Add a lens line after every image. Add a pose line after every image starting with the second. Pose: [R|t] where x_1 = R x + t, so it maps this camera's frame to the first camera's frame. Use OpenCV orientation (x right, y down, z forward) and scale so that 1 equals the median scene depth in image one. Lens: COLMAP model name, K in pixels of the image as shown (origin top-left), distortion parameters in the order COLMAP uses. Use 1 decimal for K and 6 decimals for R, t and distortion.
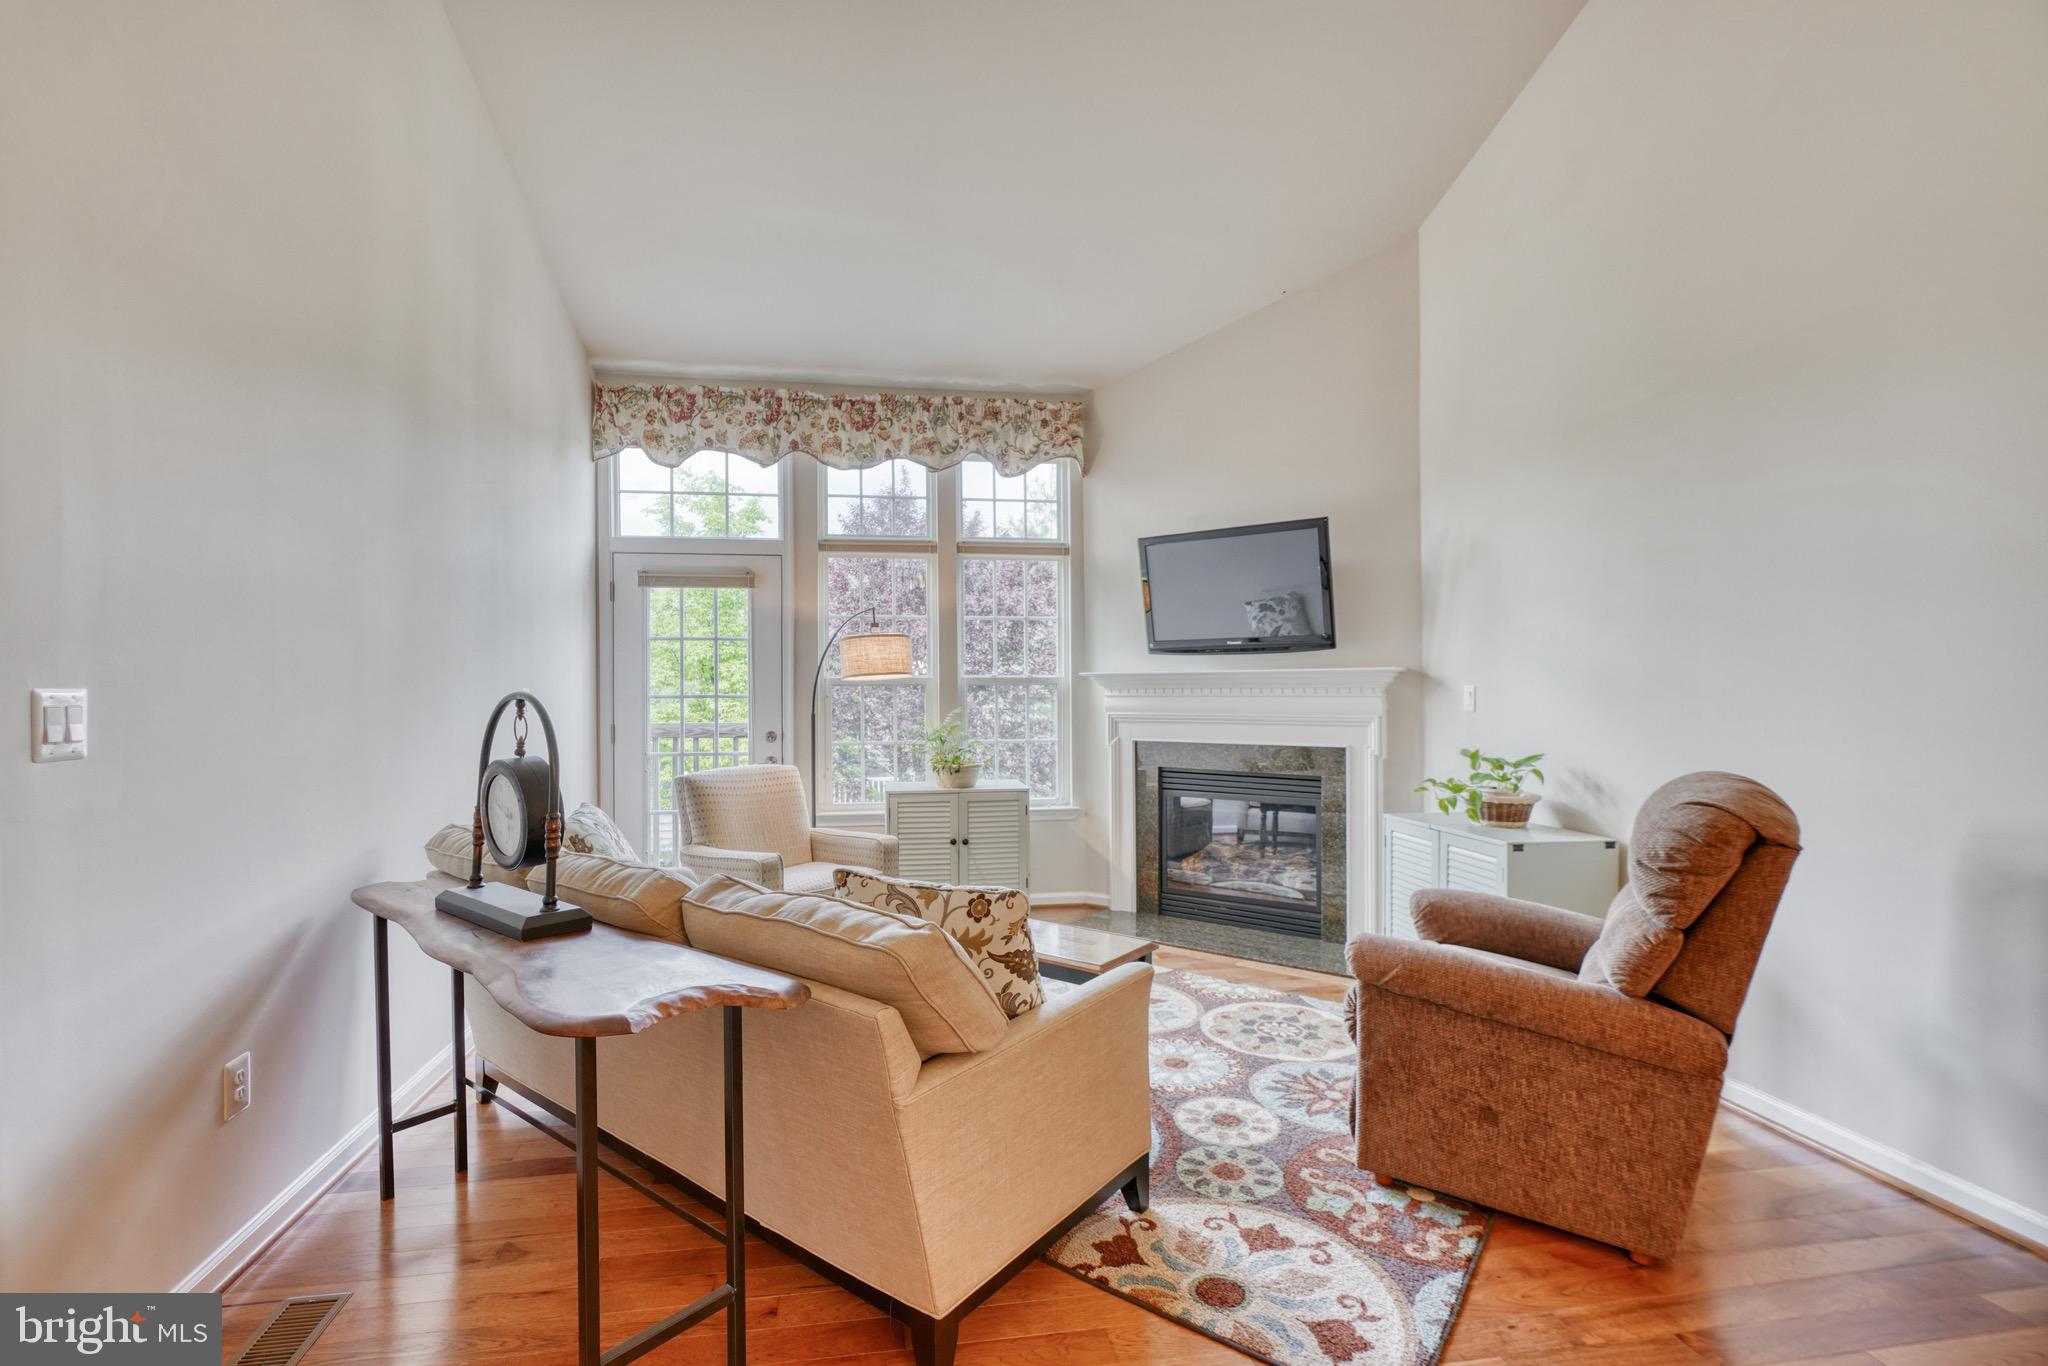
lens RADIAL K [[928.2, 0, 1013.3], [0, 928.2, 691.4], [0, 0, 1]] dist [-0.008334, 0.000578]
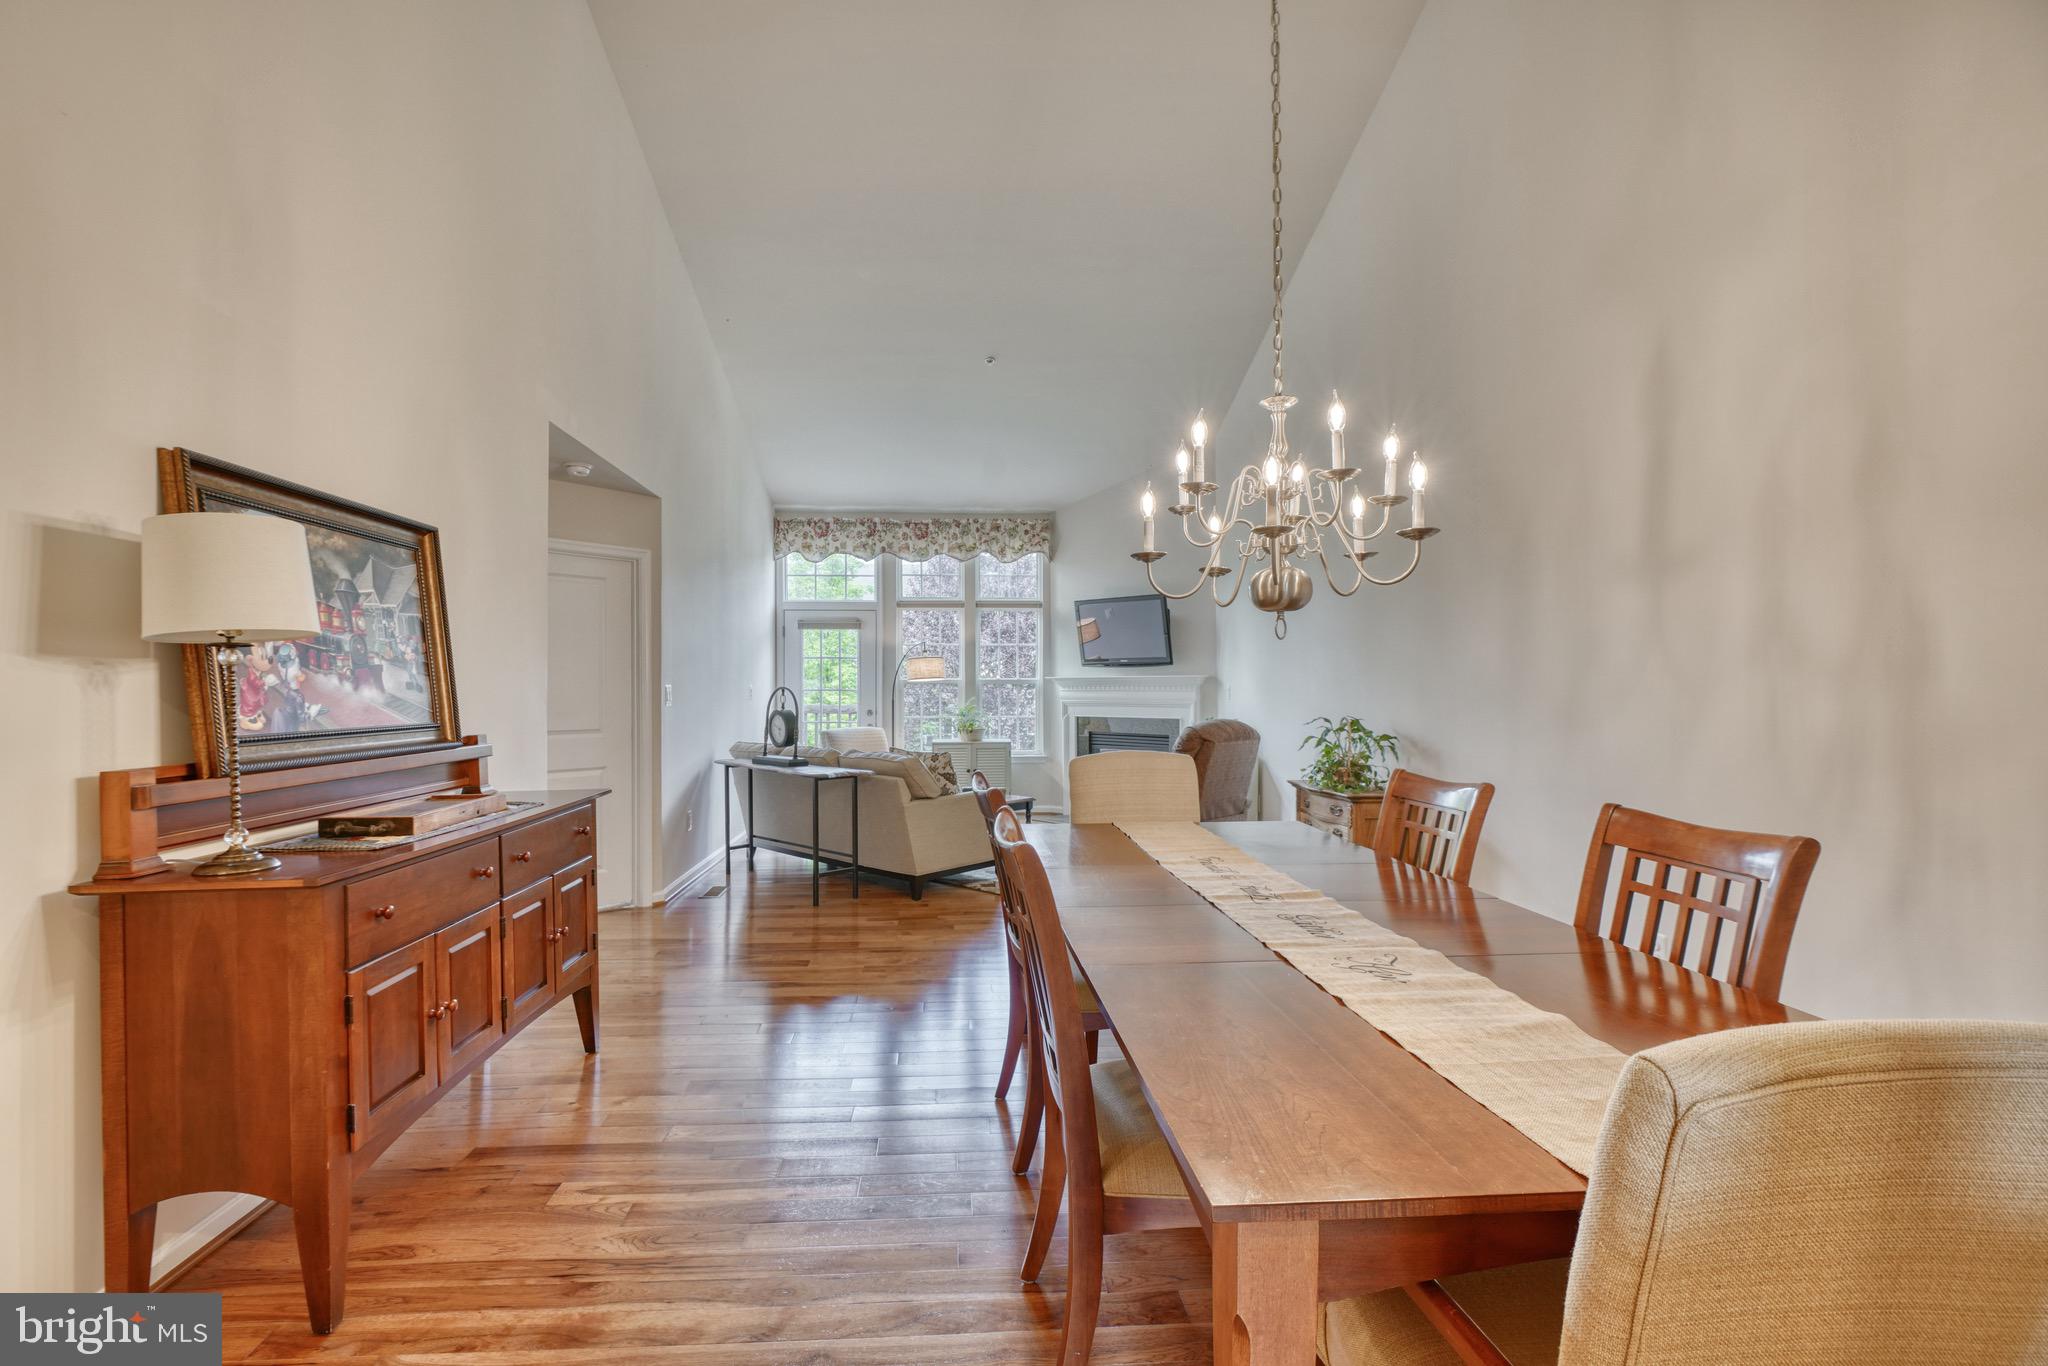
lens RADIAL K [[928.2, 0, 1031.8], [0, 928.2, 687.8], [0, 0, 1]] dist [-0.008334, 0.000578]
pose [[0.996246, 0.003300, -0.086508, 0.209209], [-0.003466, 0.999992, -0.001768, 0.003325], [0.086501, 0.002061, 0.996250, -0.773427]]
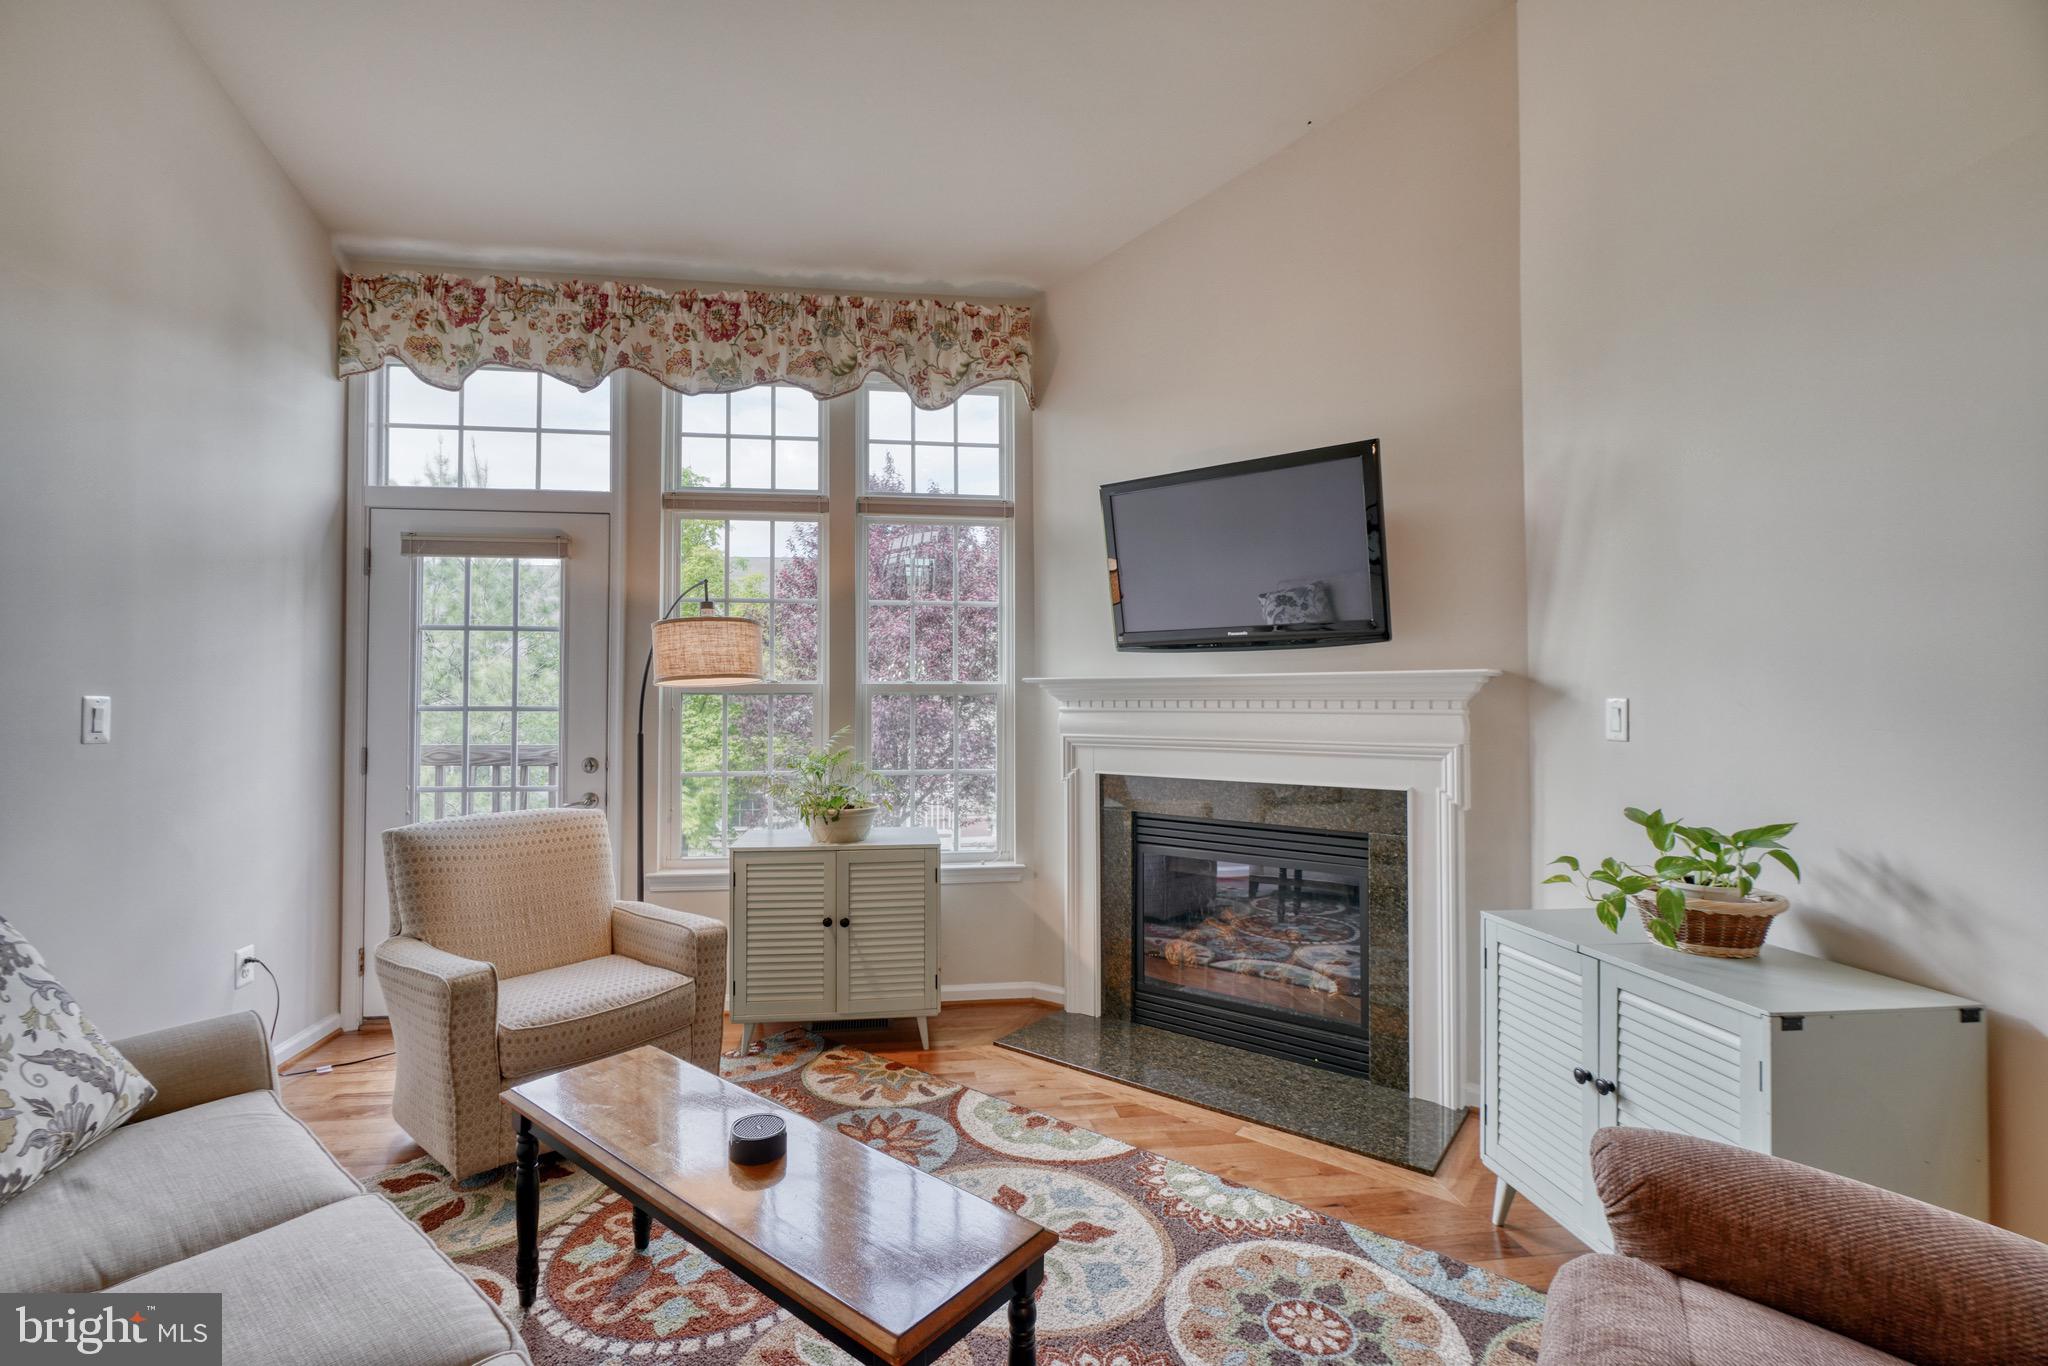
lens RADIAL K [[928.2, 0, 1011.8], [0, 928.2, 680.6], [0, 0, 1]] dist [-0.008334, 0.000578]
pose [[0.999755, 0.004042, -0.021779, 0.083786], [-0.004547, 0.999720, -0.023221, -0.001355], [0.021679, 0.023314, 0.999493, 0.303136]]
